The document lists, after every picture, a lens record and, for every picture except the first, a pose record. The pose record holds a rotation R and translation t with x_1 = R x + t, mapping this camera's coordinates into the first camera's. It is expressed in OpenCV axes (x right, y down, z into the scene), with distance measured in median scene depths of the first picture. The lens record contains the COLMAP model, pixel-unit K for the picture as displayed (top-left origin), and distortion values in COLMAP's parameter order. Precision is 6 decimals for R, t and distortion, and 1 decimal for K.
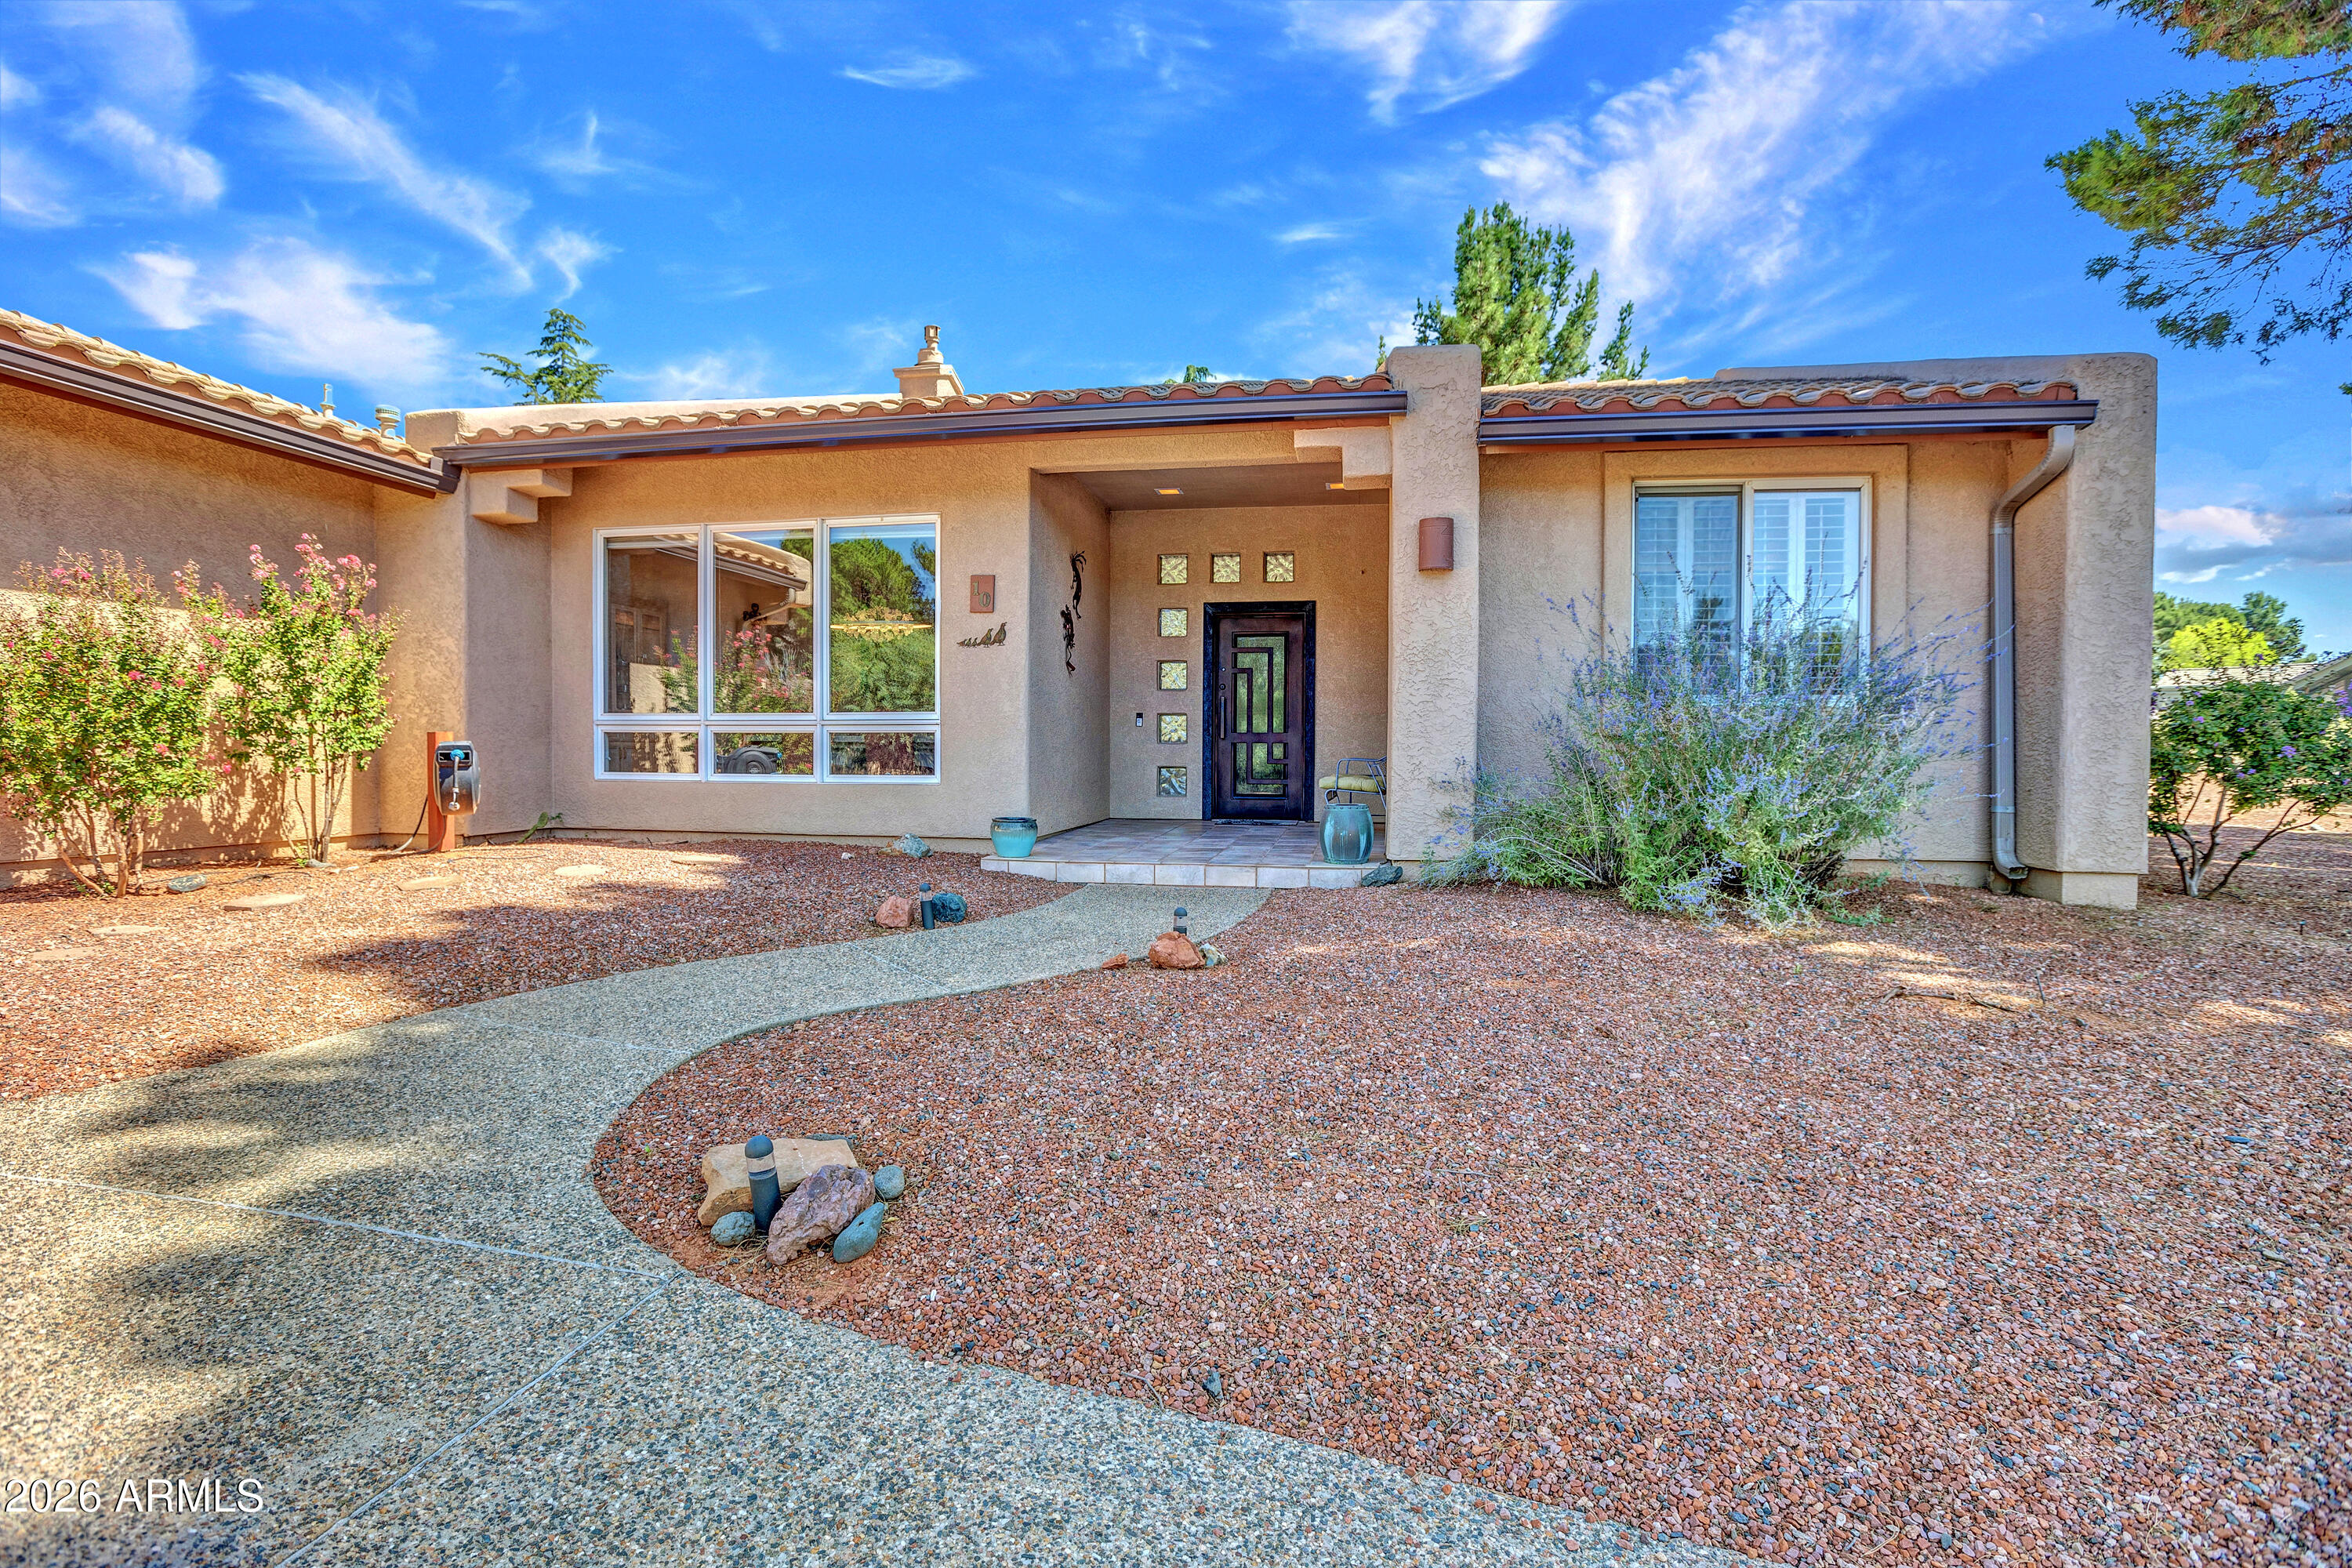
lens RADIAL K [[1111.3, 0, 1162.1], [0, 1111.3, 770.0], [0, 0, 1]] dist [-0.048740, 0.014195]
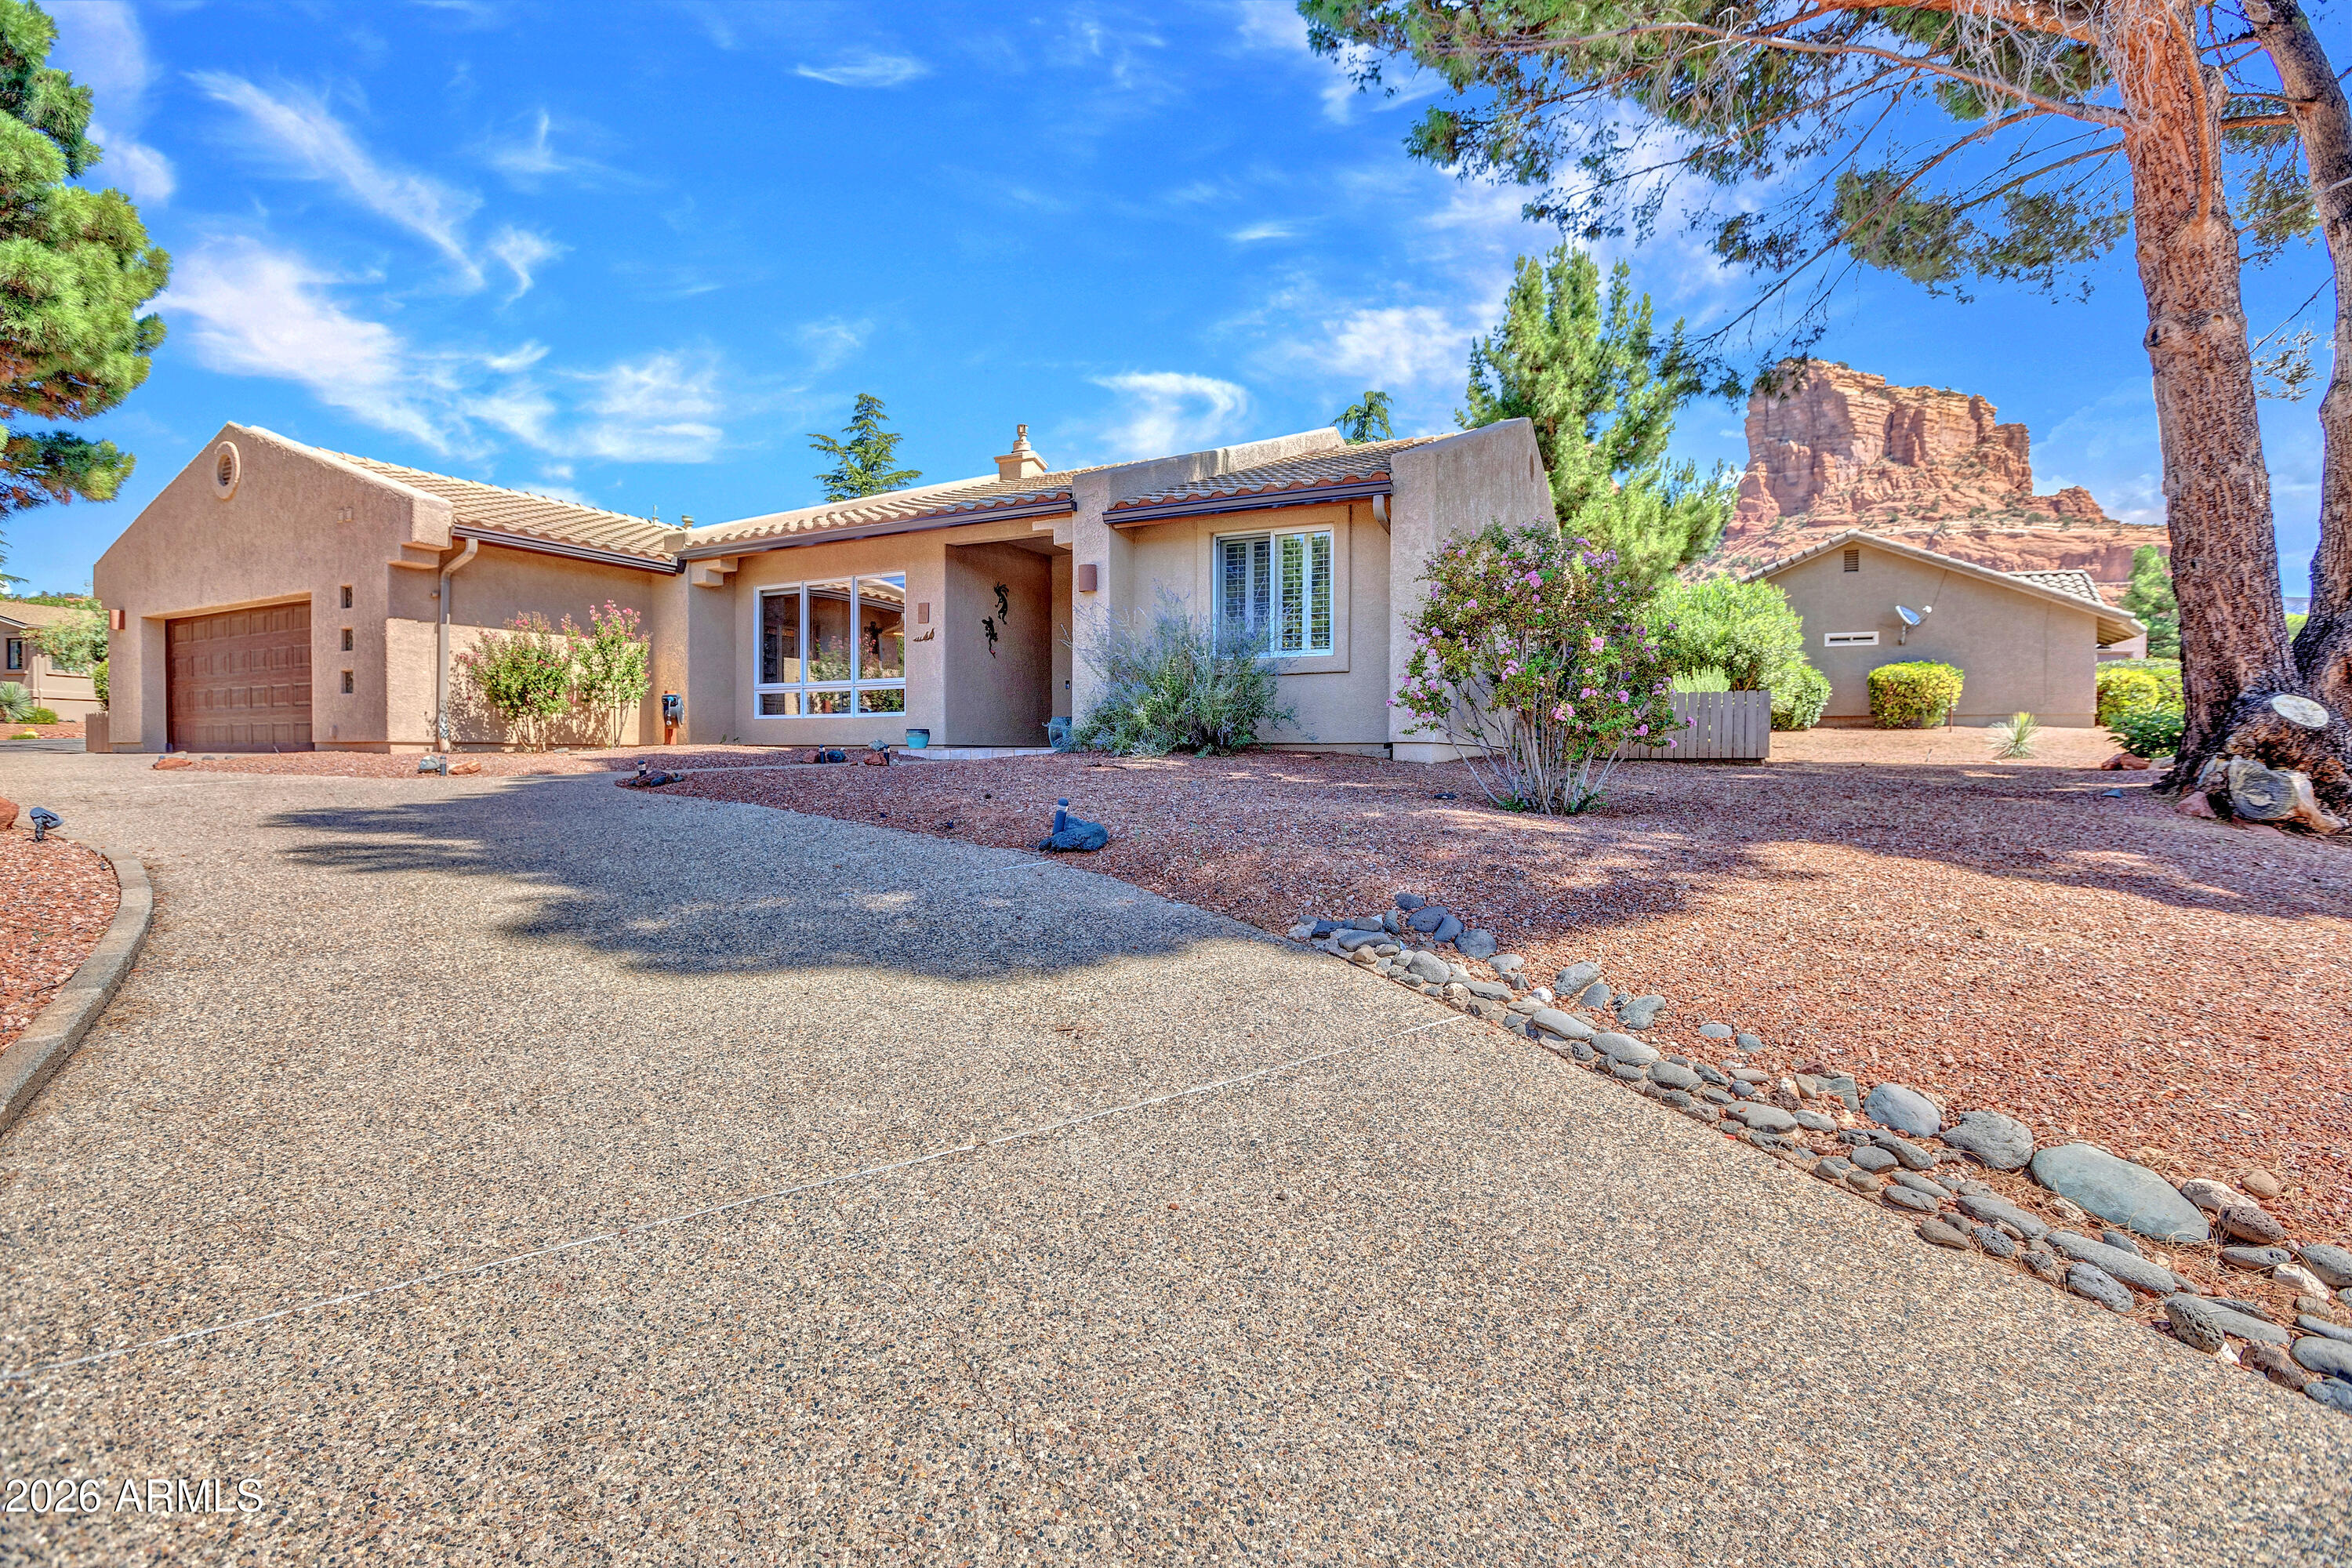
lens RADIAL K [[1111.3, 0, 1162.1], [0, 1111.3, 770.0], [0, 0, 1]] dist [-0.048740, 0.014195]
pose [[0.957835, -0.000871, -0.287319, 0.780339], [-0.000506, 0.999989, -0.004716, 0.117202], [0.287320, 0.004663, 0.957823, -0.688367]]
